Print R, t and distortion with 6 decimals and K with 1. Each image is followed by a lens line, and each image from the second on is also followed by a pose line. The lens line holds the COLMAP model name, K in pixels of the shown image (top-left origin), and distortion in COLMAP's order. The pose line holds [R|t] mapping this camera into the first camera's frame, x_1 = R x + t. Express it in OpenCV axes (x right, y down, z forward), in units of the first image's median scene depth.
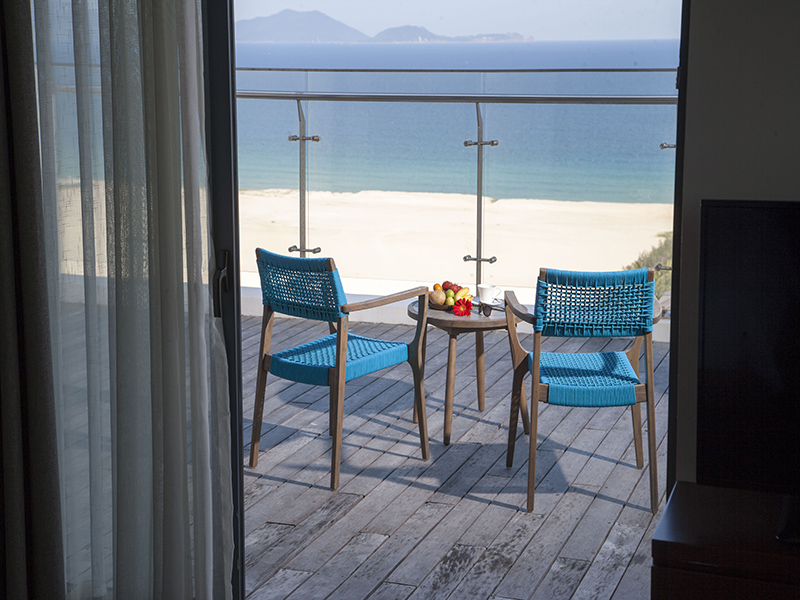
lens RADIAL K [[1470.5, 0, 401.7], [0, 1470.5, 296.7], [0, 0, 1]] dist [0.337667, 0.000000]
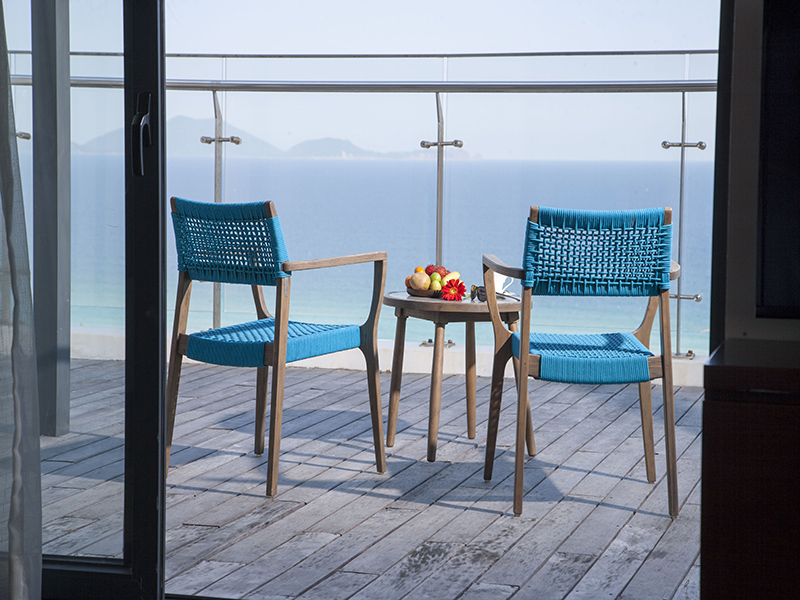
lens RADIAL K [[1823.2, 0, 402.2], [0, 1823.2, 304.1], [0, 0, 1]] dist [0.531270, 0.000000]
pose [[0.998948, 0.008584, 0.045039, -0.019961], [-0.004390, 0.995711, -0.092410, 0.123439], [-0.045639, 0.092115, 0.994702, 0.017885]]
